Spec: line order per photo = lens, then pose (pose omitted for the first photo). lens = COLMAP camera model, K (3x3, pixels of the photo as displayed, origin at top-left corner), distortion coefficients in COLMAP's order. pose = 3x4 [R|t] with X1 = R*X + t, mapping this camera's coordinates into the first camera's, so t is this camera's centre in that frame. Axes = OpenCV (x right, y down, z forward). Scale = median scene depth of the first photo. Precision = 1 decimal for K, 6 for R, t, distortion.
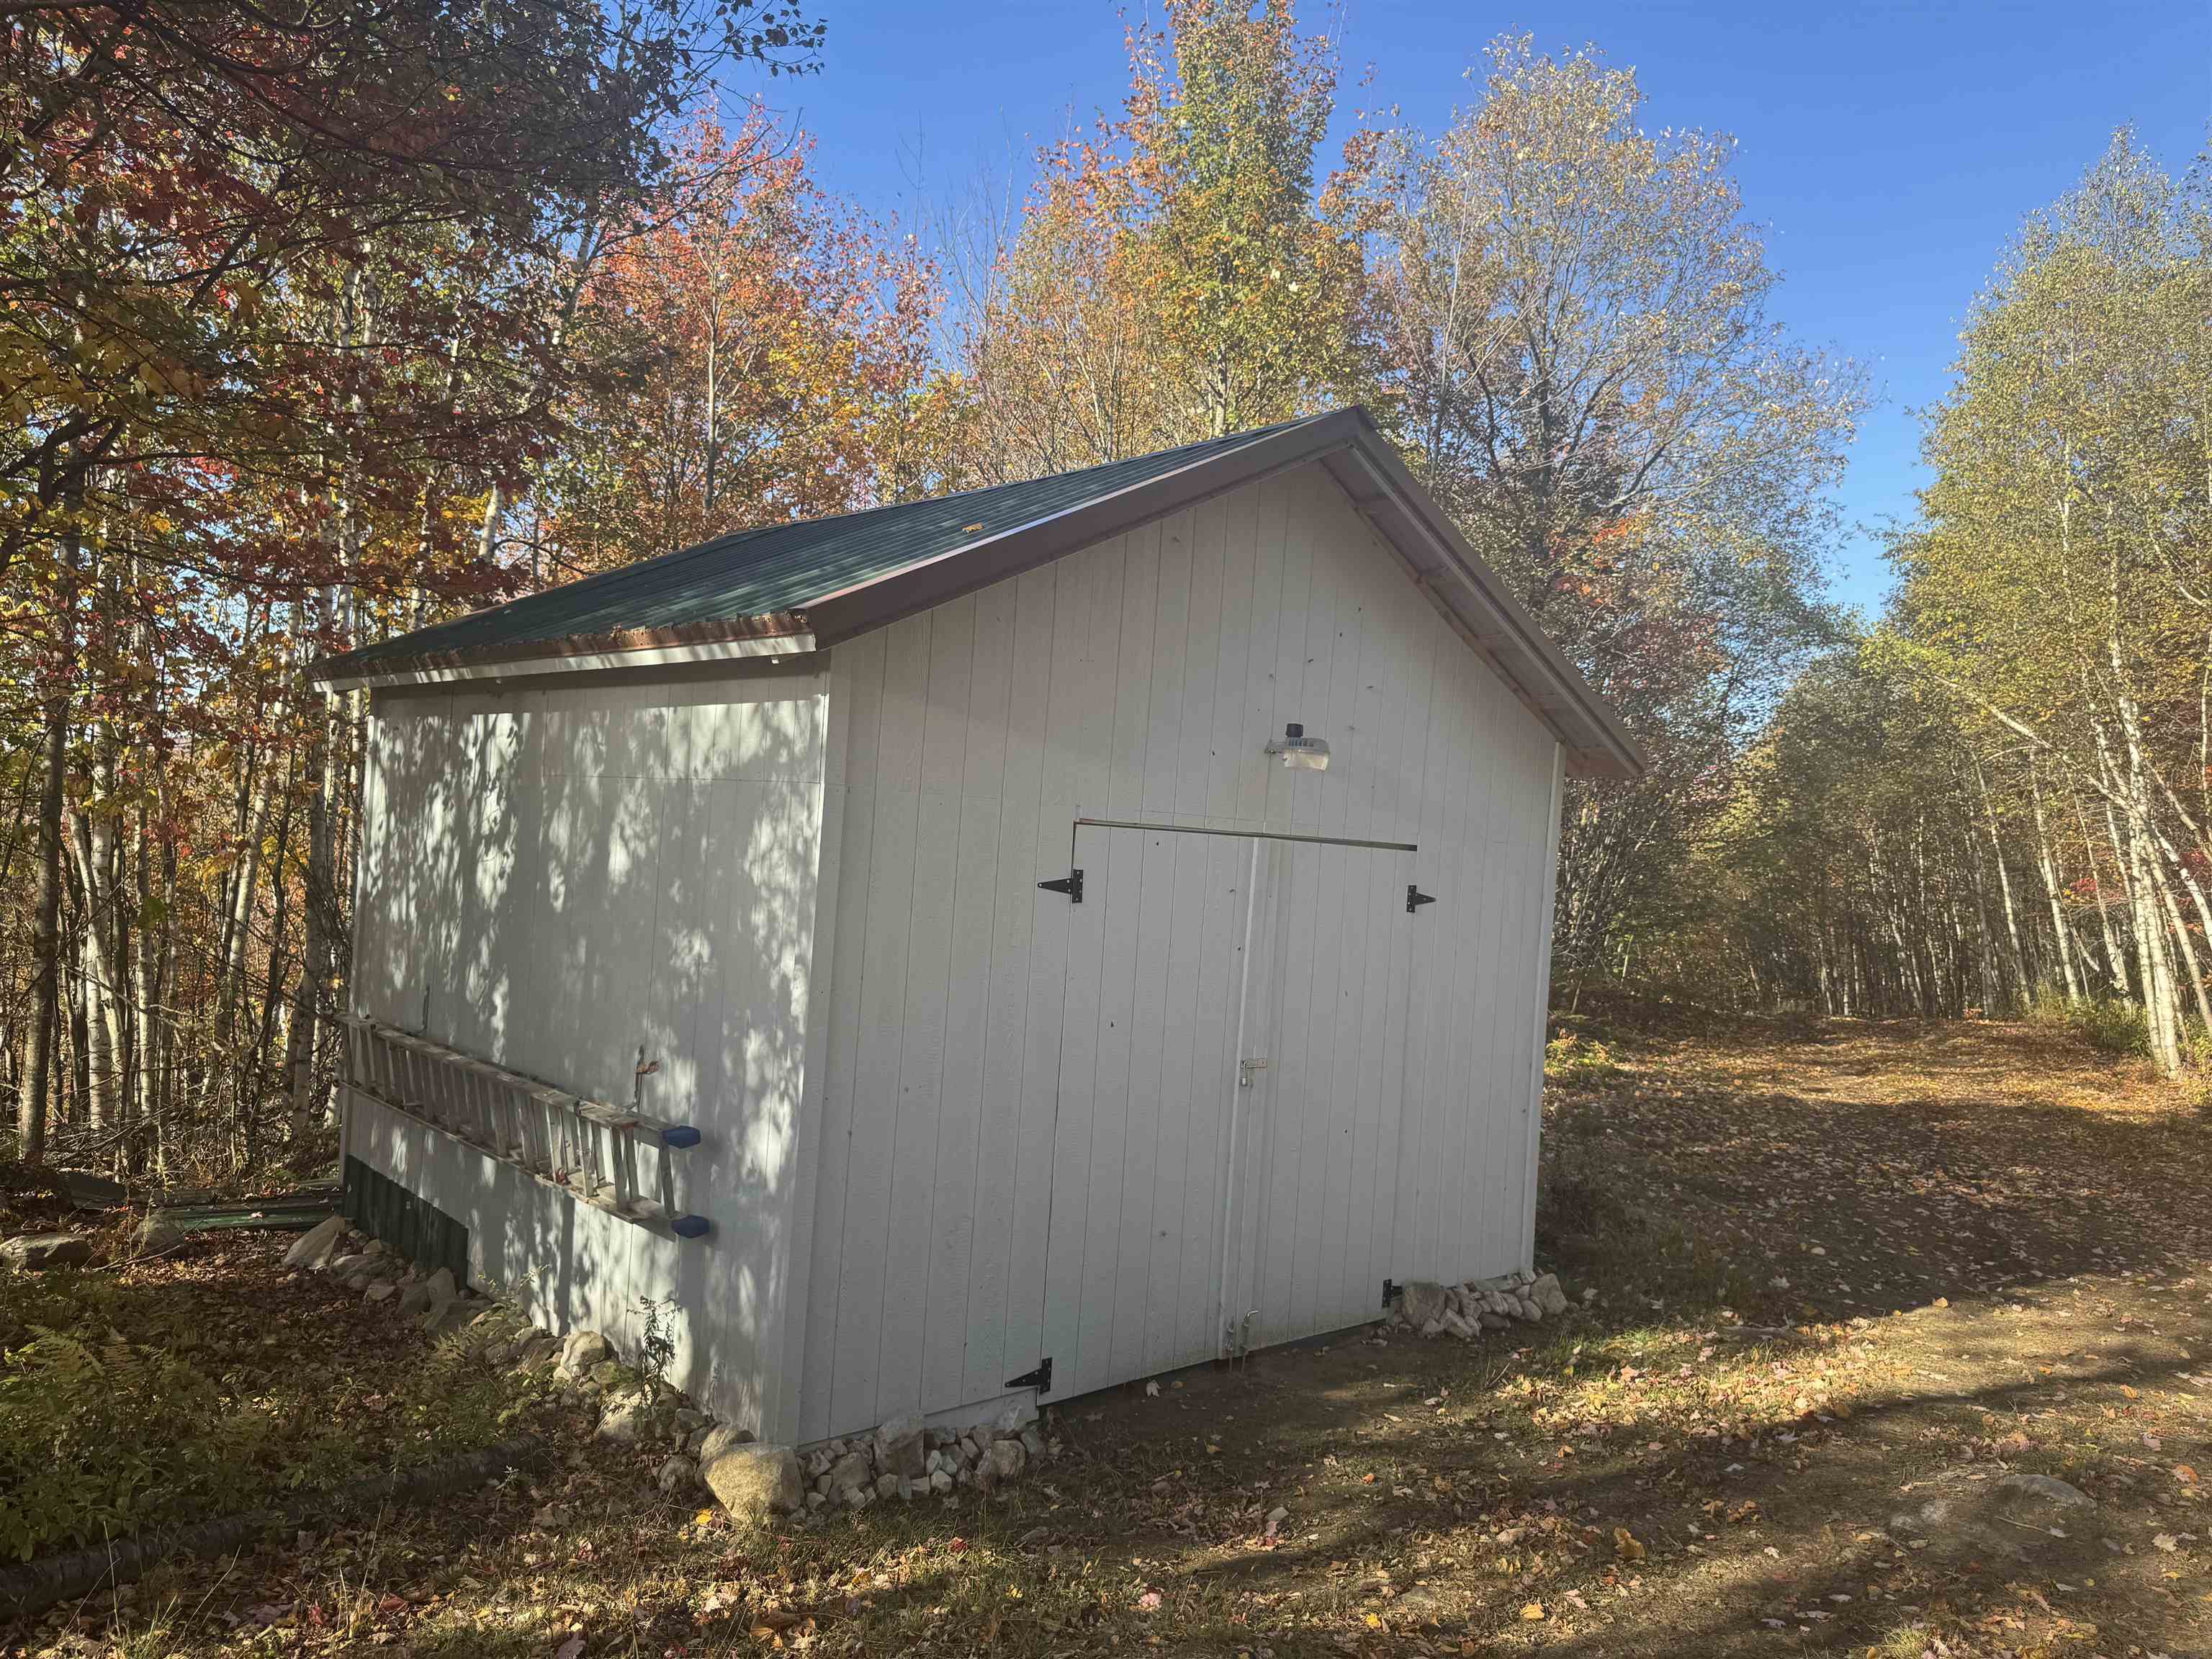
lens RADIAL K [[1615.8, 0, 1108.8], [0, 1615.8, 832.4], [0, 0, 1]] dist [-0.000455, -0.020776]
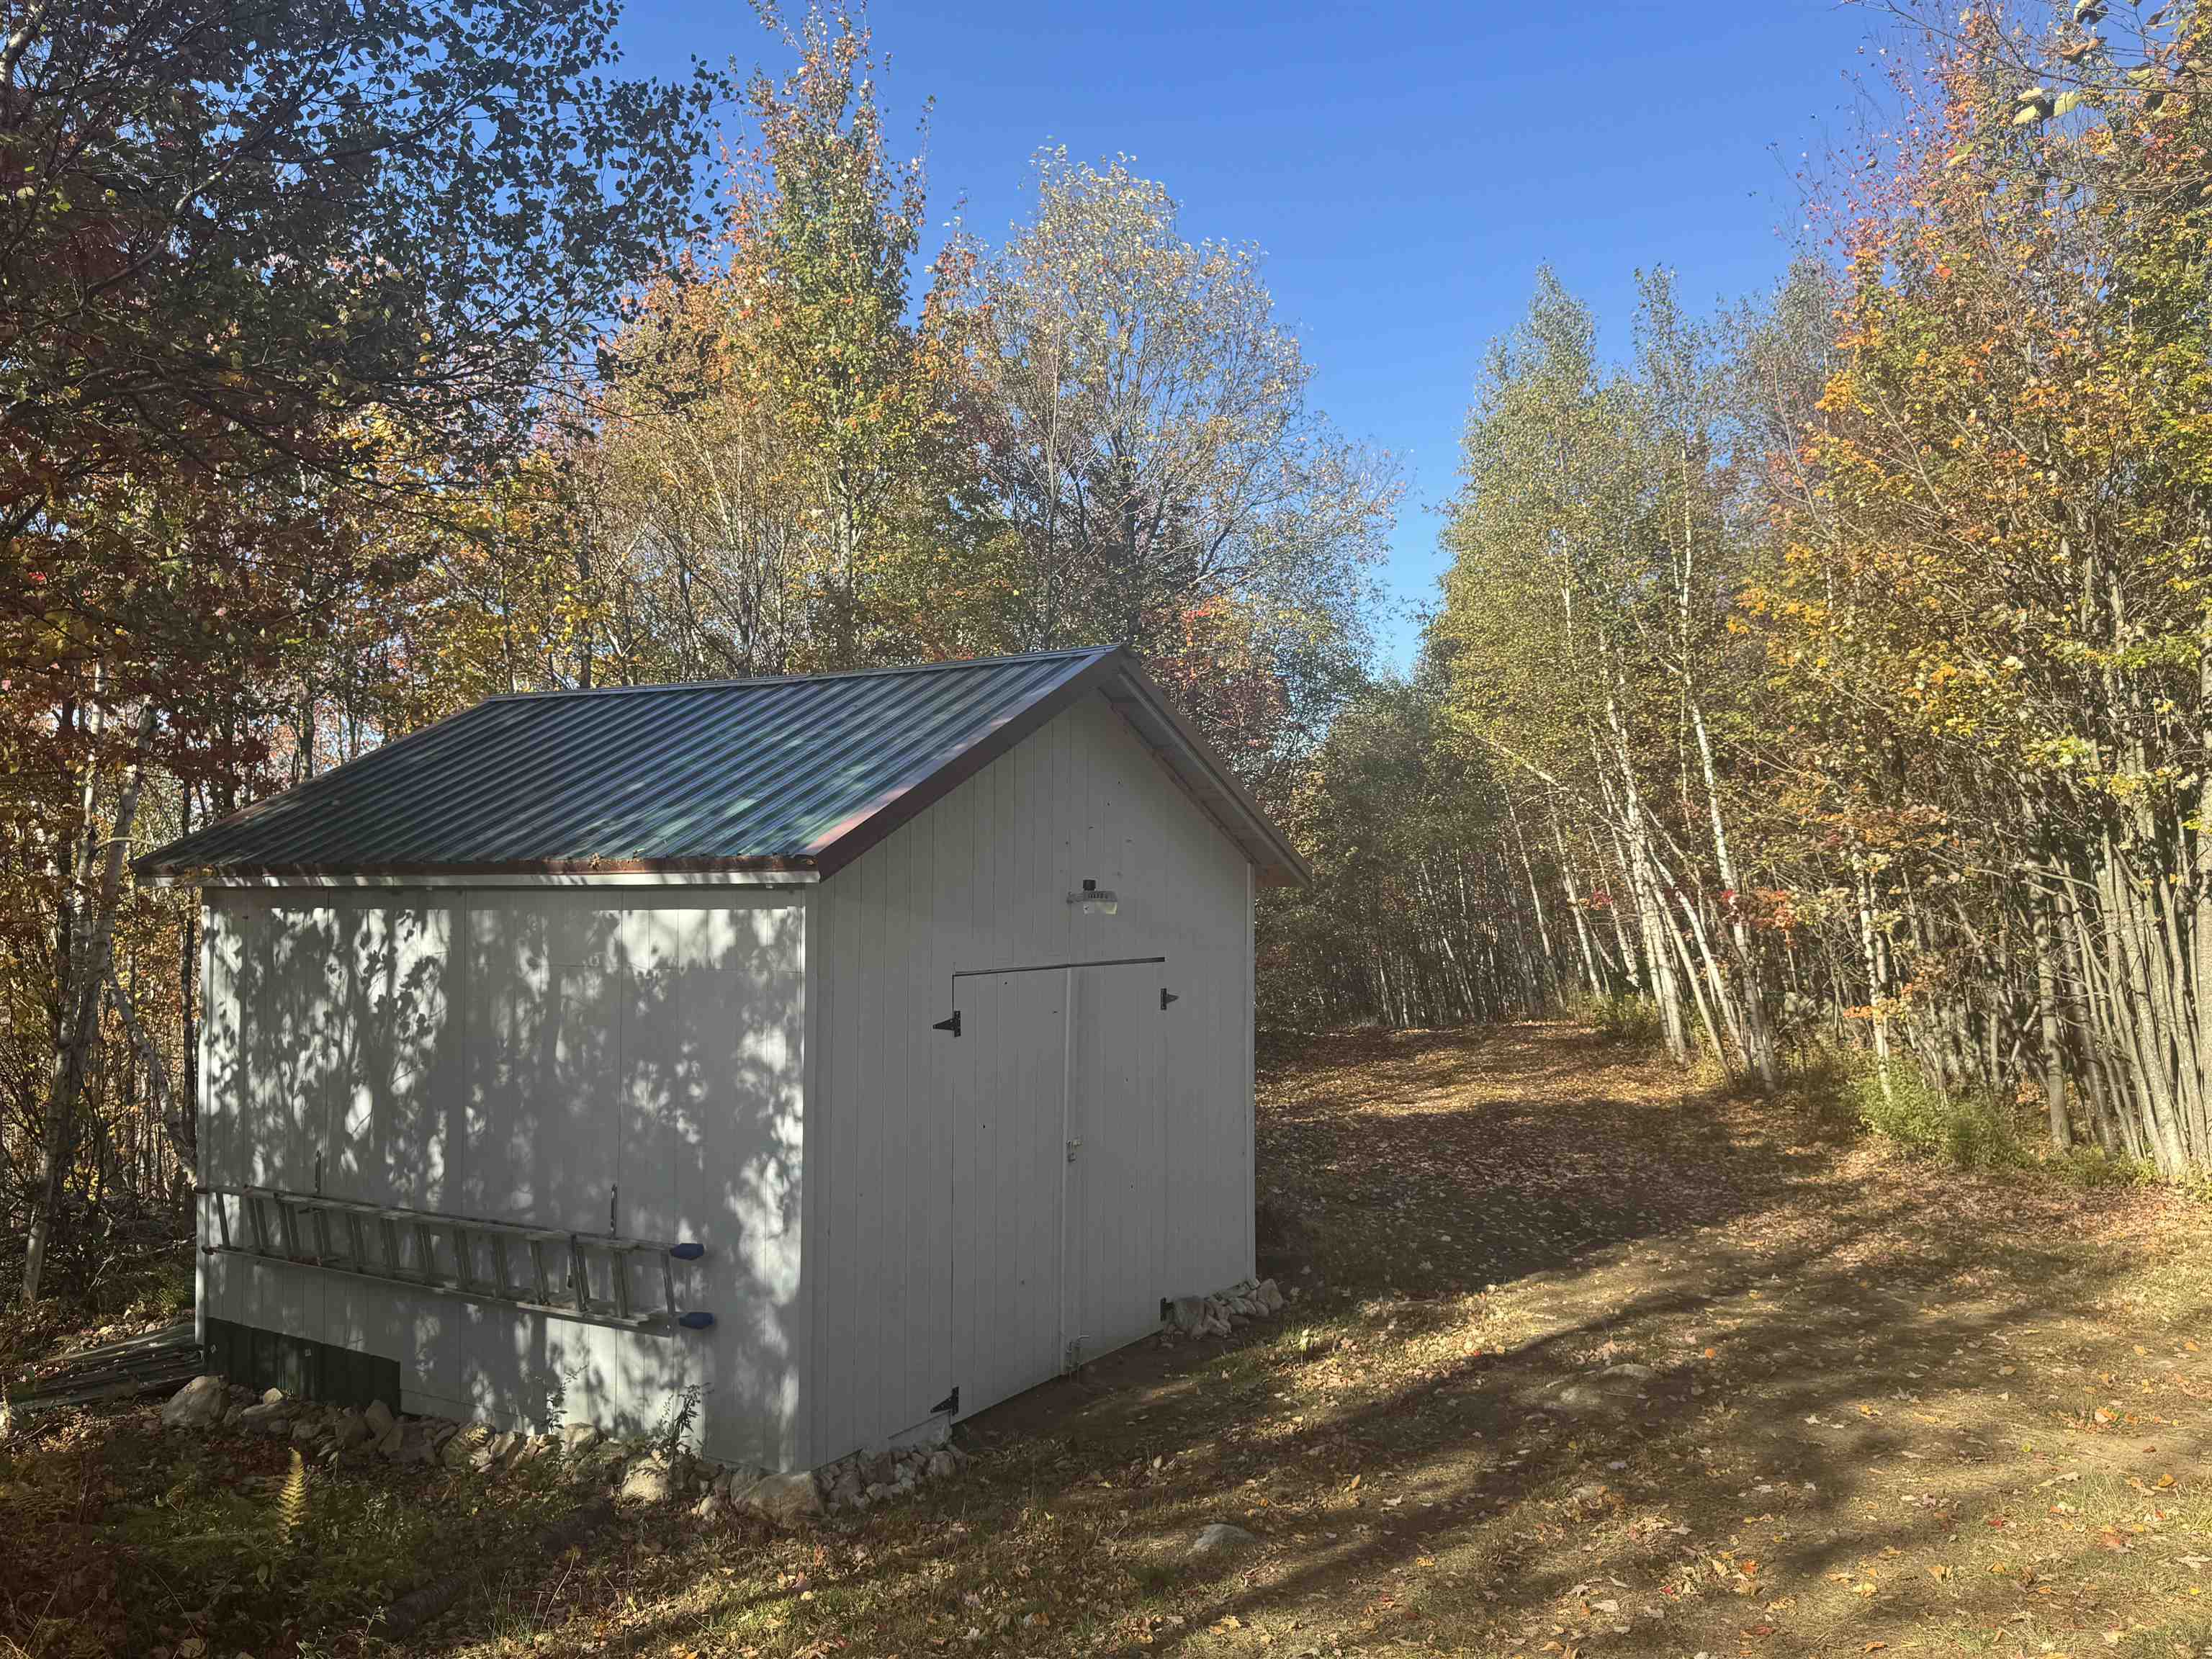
lens RADIAL K [[1720.4, 0, 1114.1], [0, 1720.4, 817.8], [0, 0, 1]] dist [0.008498, -0.012482]
pose [[0.959737, -0.057752, 0.274900, -0.178816], [0.065876, 0.997619, -0.020402, -0.063625], [-0.273067, 0.037690, 0.961256, -0.257666]]
